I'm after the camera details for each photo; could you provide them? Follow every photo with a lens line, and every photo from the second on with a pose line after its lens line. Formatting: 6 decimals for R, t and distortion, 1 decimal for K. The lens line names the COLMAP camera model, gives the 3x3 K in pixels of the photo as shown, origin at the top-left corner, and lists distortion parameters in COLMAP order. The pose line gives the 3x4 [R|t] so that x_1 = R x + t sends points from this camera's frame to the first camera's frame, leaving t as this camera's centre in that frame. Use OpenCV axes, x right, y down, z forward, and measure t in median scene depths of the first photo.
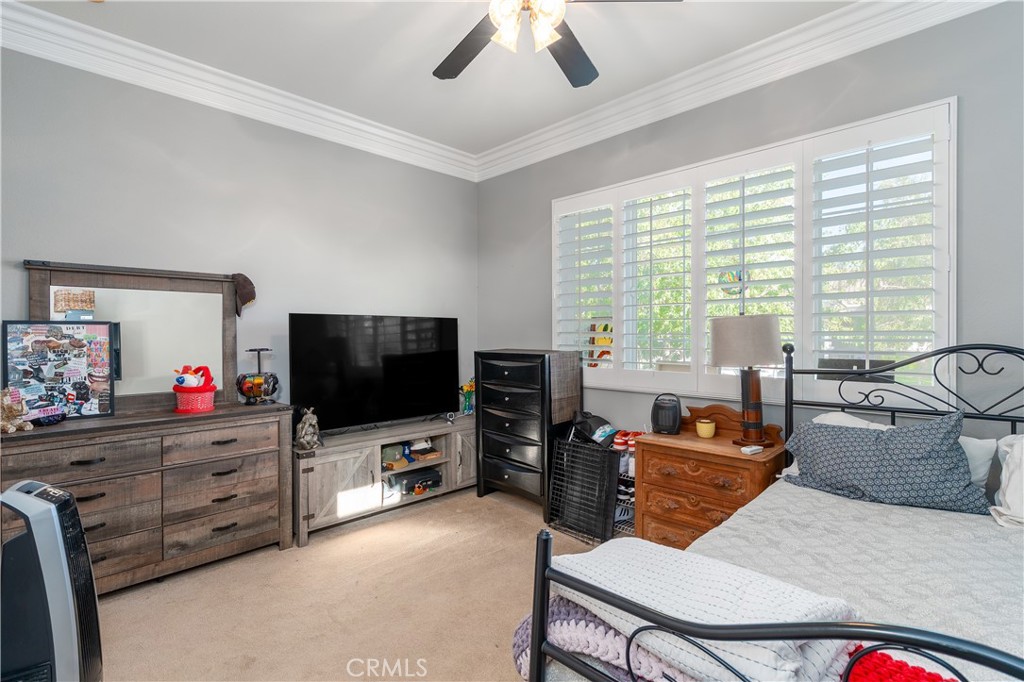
lens RADIAL K [[489.1, 0, 512.8], [0, 489.1, 337.5], [0, 0, 1]] dist [0.000652, -0.000034]
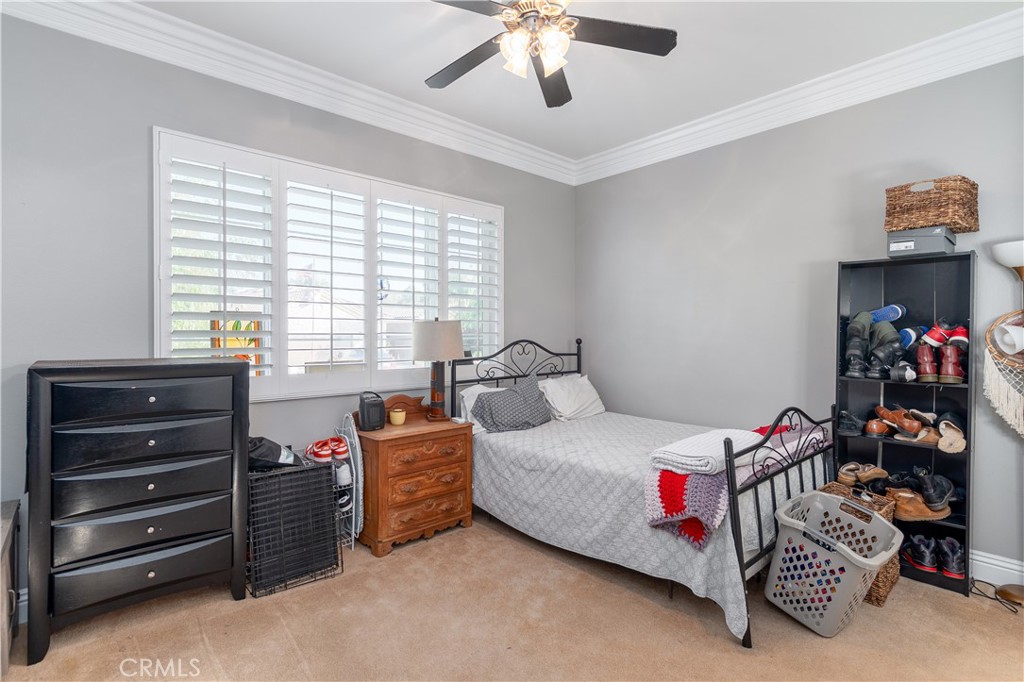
lens RADIAL K [[489.1, 0, 512.8], [0, 489.1, 337.5], [0, 0, 1]] dist [0.000652, -0.000034]
pose [[0.044613, -0.004919, 0.998992, -0.784957], [0.004951, 0.999977, 0.004703, -0.003904], [-0.998992, 0.004736, 0.044637, 0.722905]]
